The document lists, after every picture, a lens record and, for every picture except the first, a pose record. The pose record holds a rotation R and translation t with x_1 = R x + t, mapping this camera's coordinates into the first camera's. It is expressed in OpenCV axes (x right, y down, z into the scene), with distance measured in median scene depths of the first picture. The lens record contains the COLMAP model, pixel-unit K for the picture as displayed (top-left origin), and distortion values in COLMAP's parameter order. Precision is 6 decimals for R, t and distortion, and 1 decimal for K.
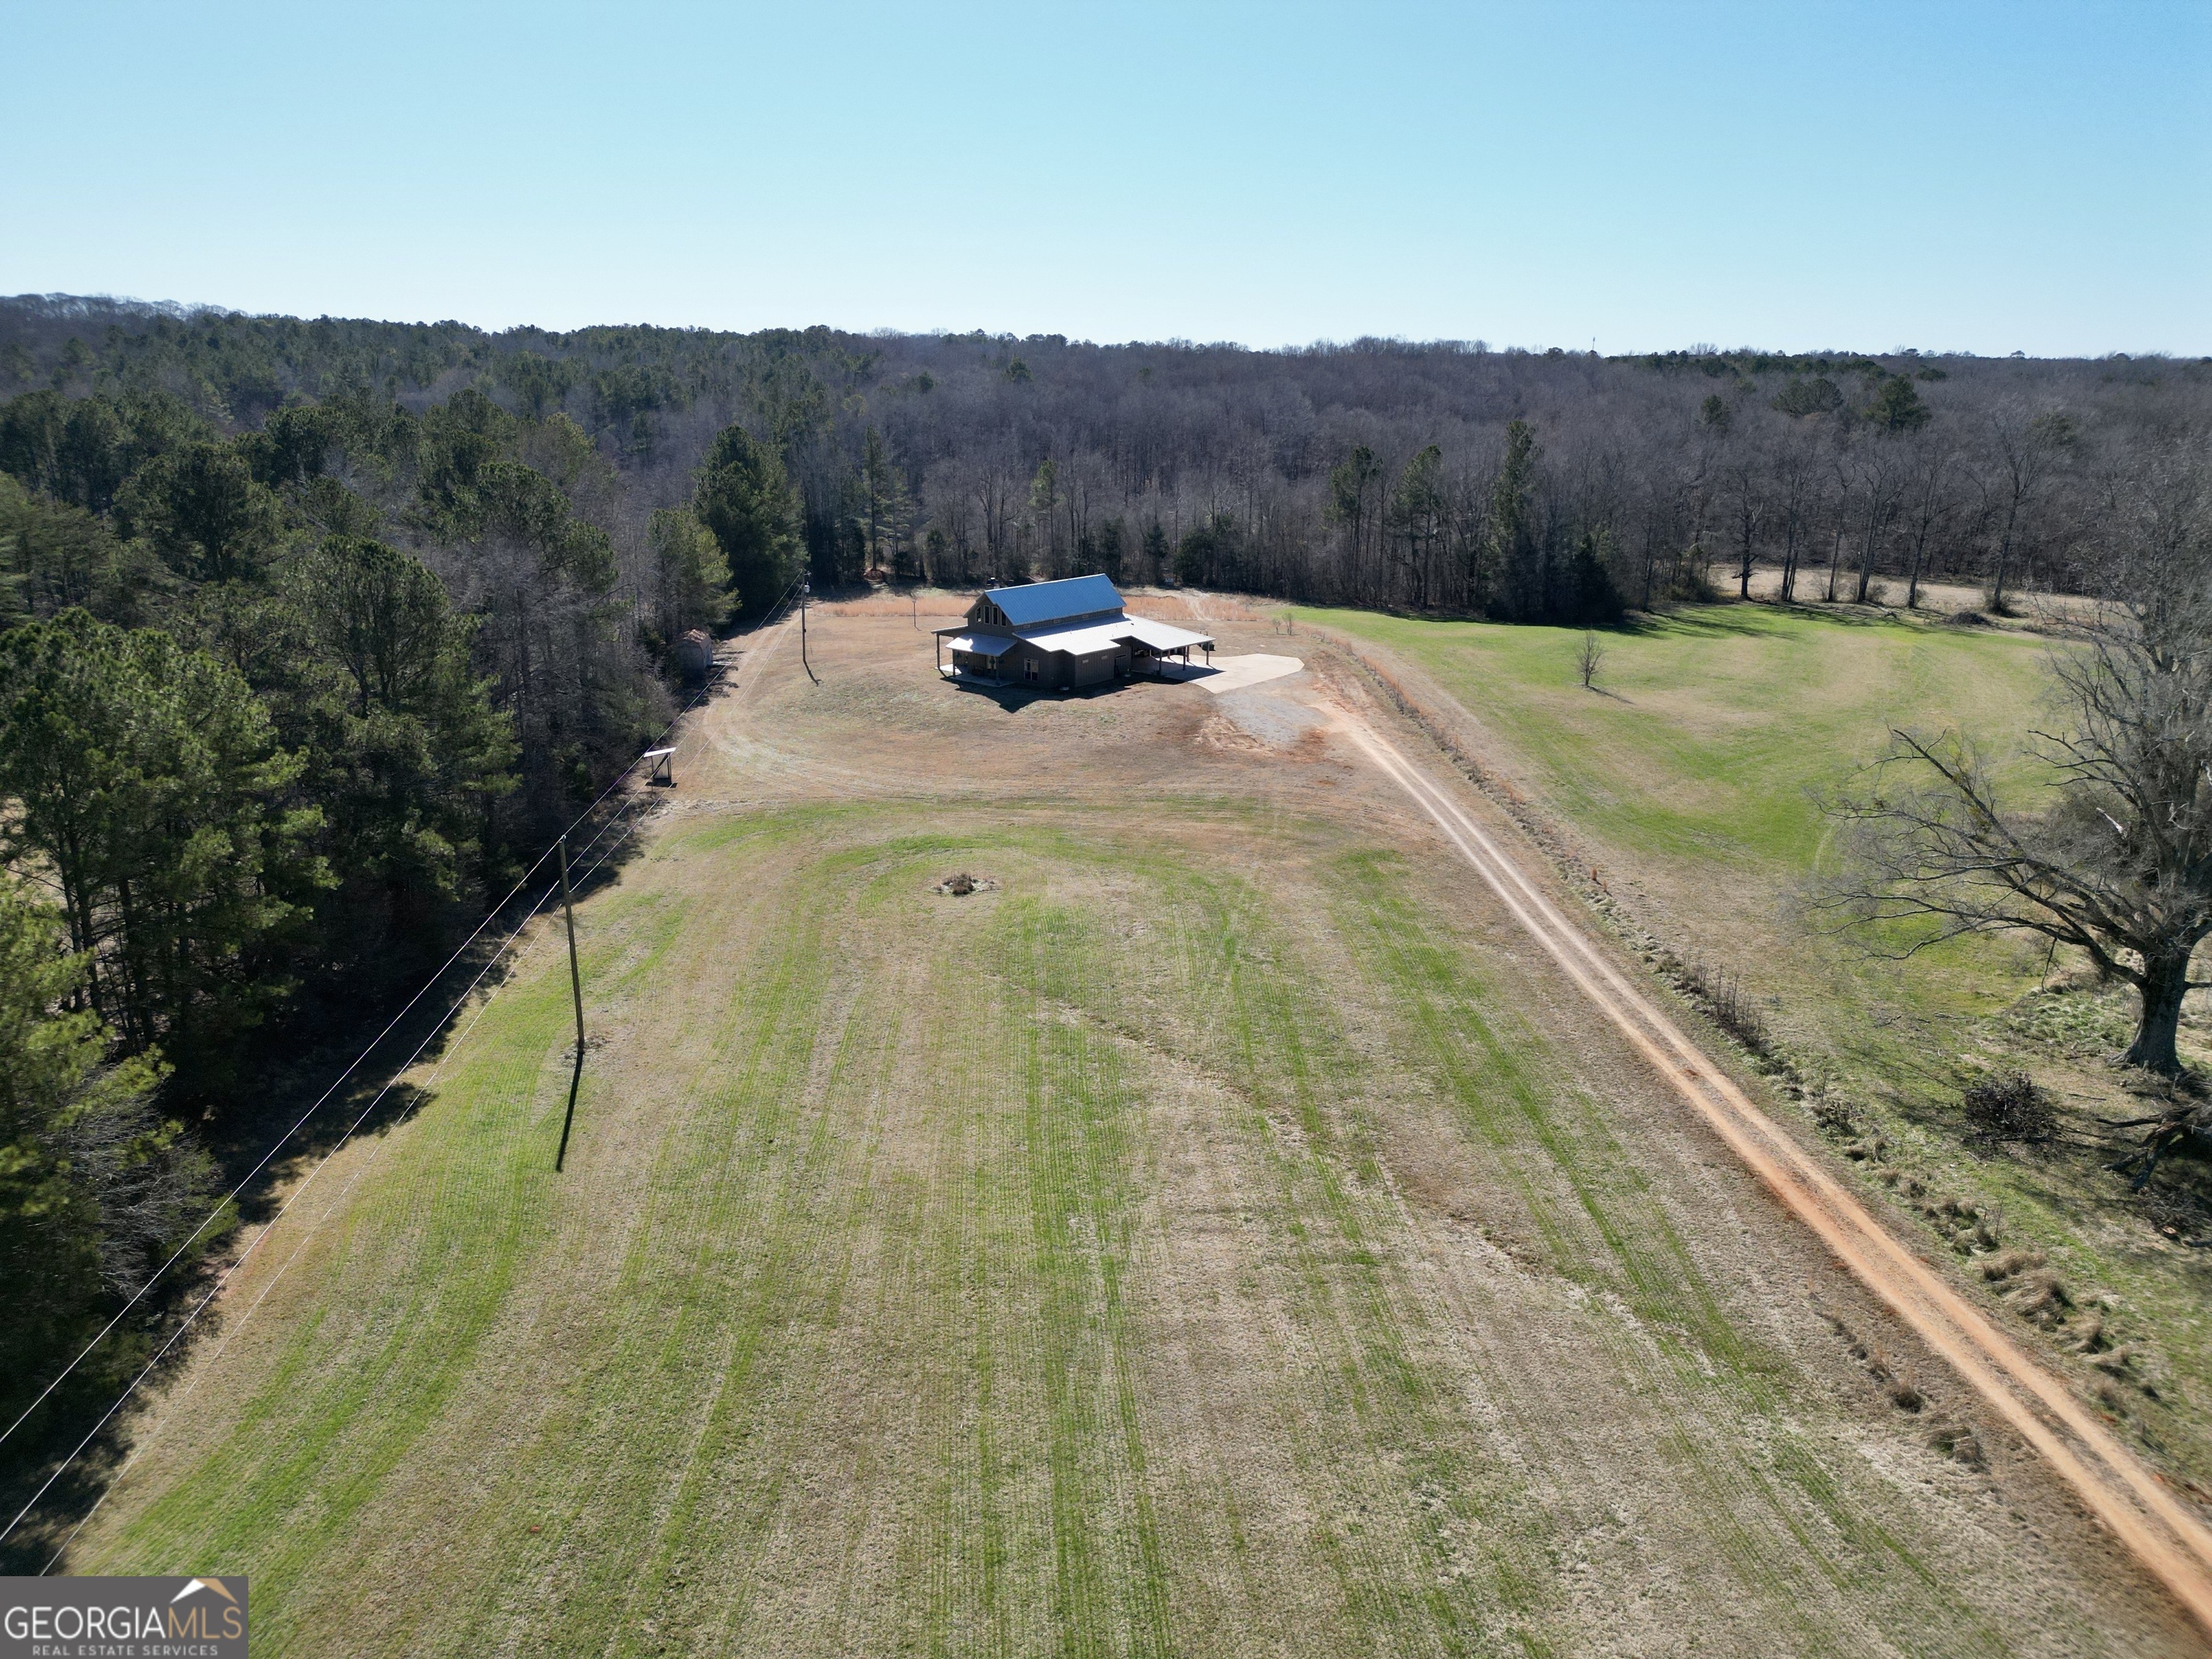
lens RADIAL K [[1525.1, 0, 1115.1], [0, 1525.1, 814.2], [0, 0, 1]] dist [0.054997, -0.003632]
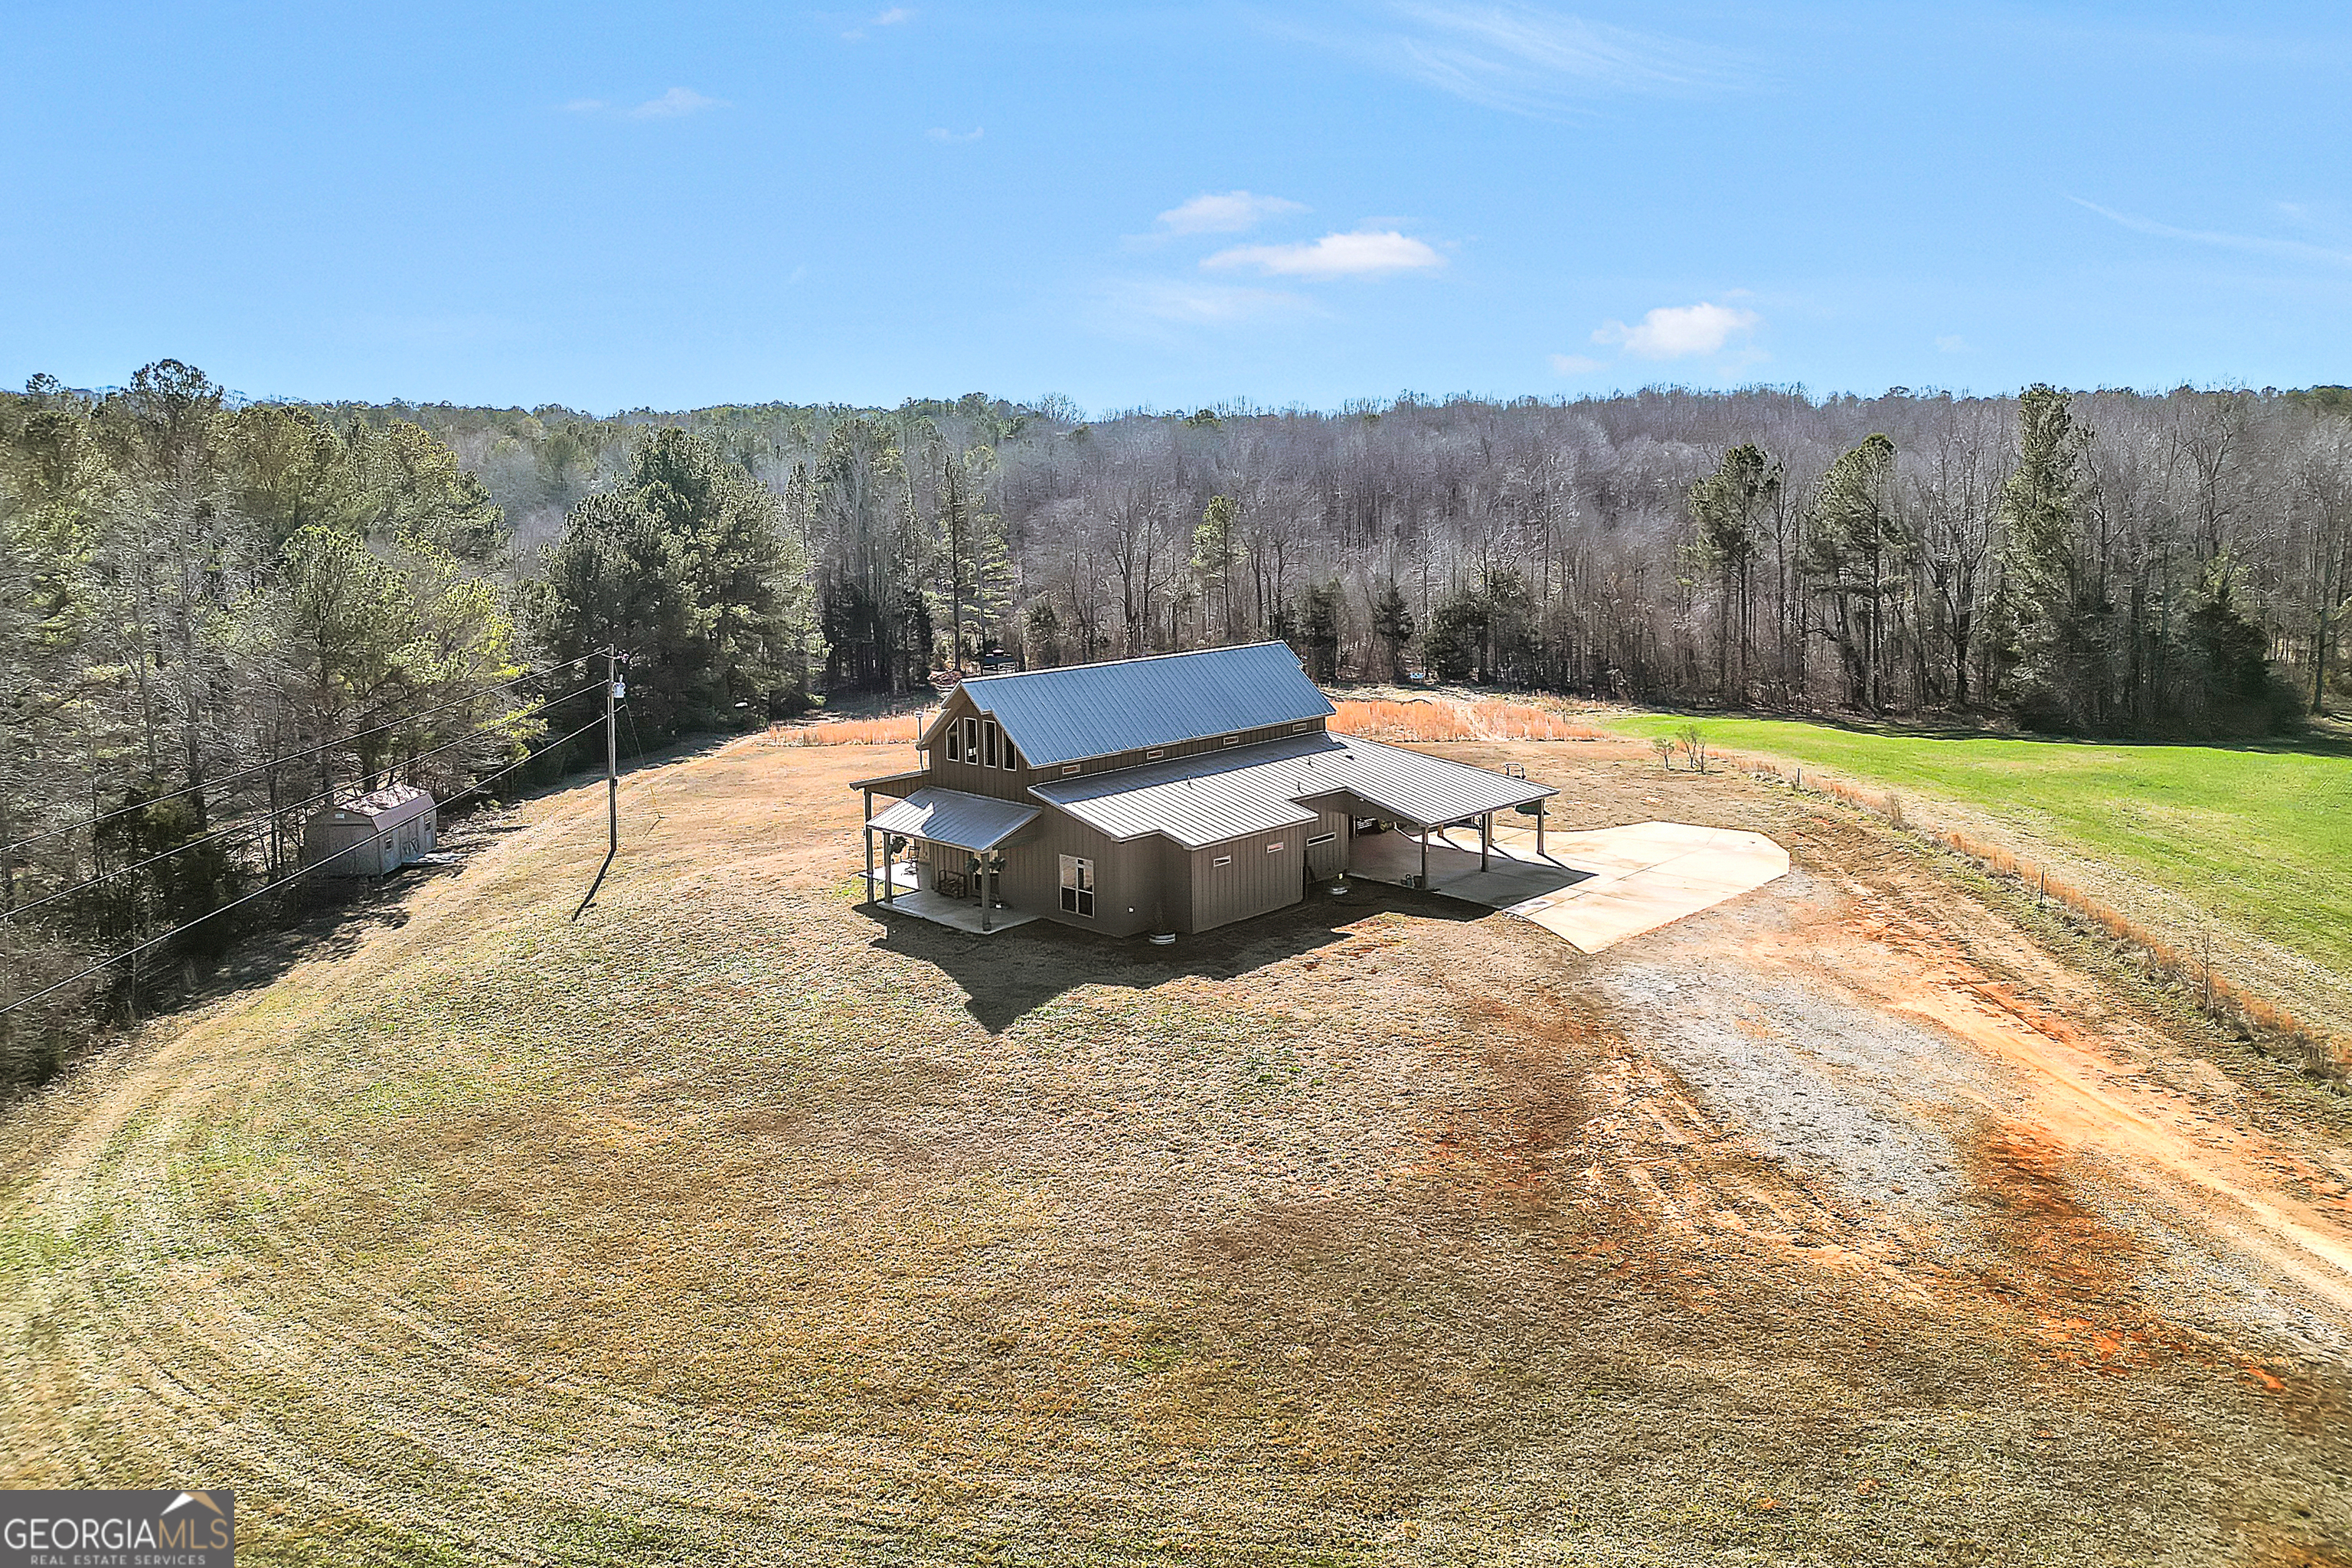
lens RADIAL K [[1635.3, 0, 1183.4], [0, 1635.3, 779.7], [0, 0, 1]] dist [-0.004100, 0.001235]
pose [[0.995282, -0.011919, -0.096292, 0.005277], [0.002101, 0.994841, -0.101424, -0.045977], [0.097004, 0.100743, 0.990172, 0.348152]]
